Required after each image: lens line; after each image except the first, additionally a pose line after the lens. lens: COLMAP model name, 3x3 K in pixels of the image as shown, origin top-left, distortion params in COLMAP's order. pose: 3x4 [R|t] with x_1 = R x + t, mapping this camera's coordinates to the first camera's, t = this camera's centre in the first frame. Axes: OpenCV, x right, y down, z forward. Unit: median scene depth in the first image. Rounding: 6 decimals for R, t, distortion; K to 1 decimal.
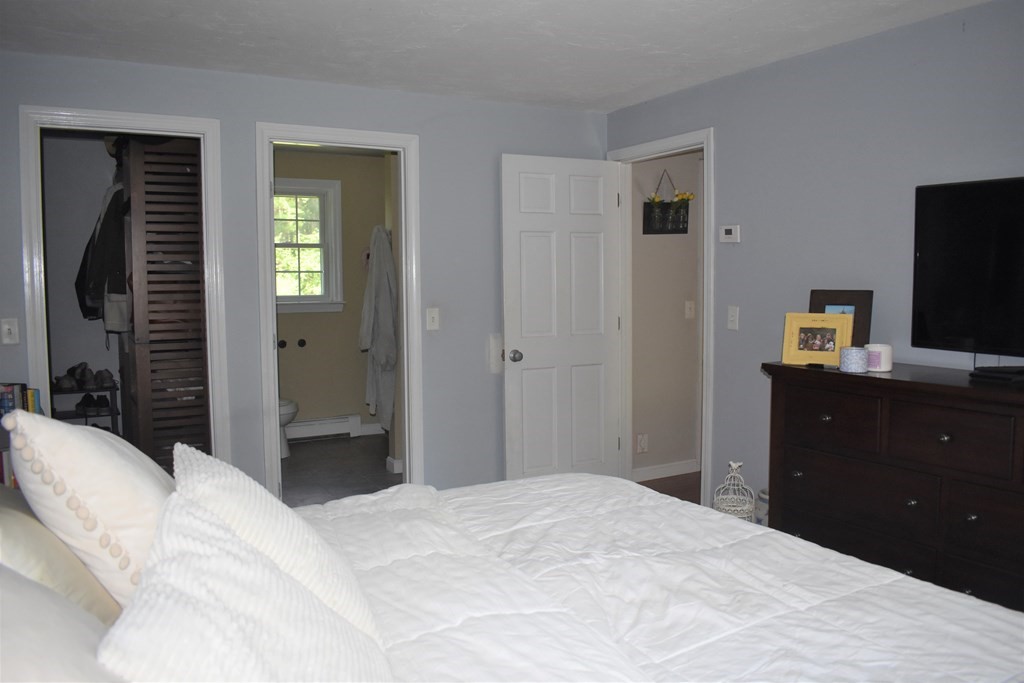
lens RADIAL K [[819.0, 0, 536.4], [0, 819.0, 336.2], [0, 0, 1]] dist [-0.074402, -0.000798]
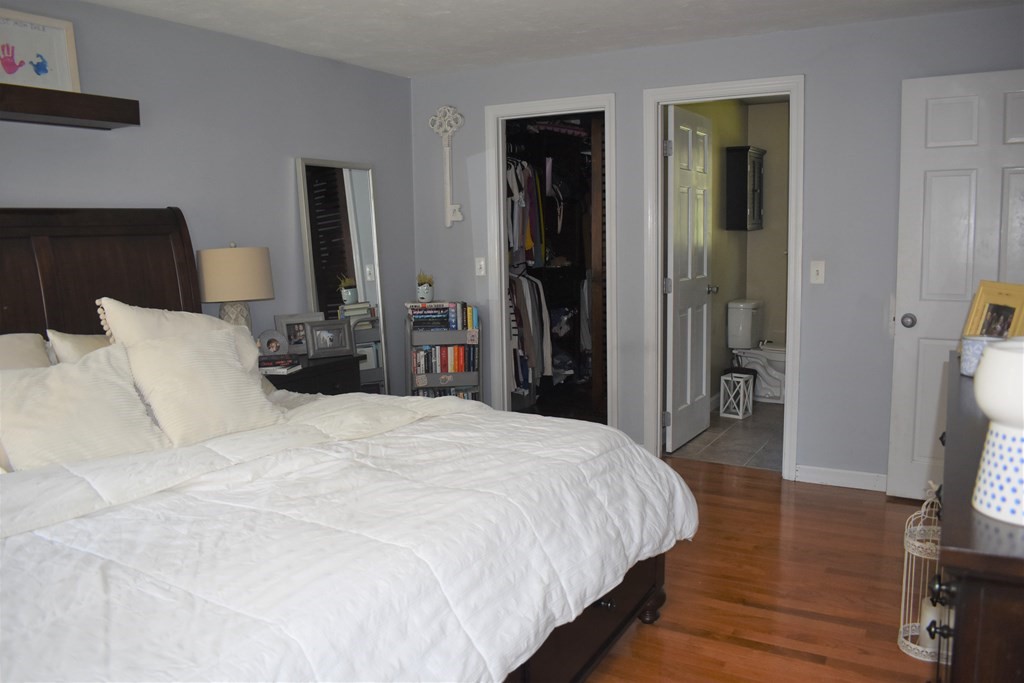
lens RADIAL K [[819.0, 0, 536.4], [0, 819.0, 336.2], [0, 0, 1]] dist [-0.074402, -0.000798]
pose [[0.509785, 0.107025, -0.853619, 0.550998], [-0.051210, 0.994247, 0.094074, -0.020729], [0.858776, -0.004244, 0.512333, 0.272305]]
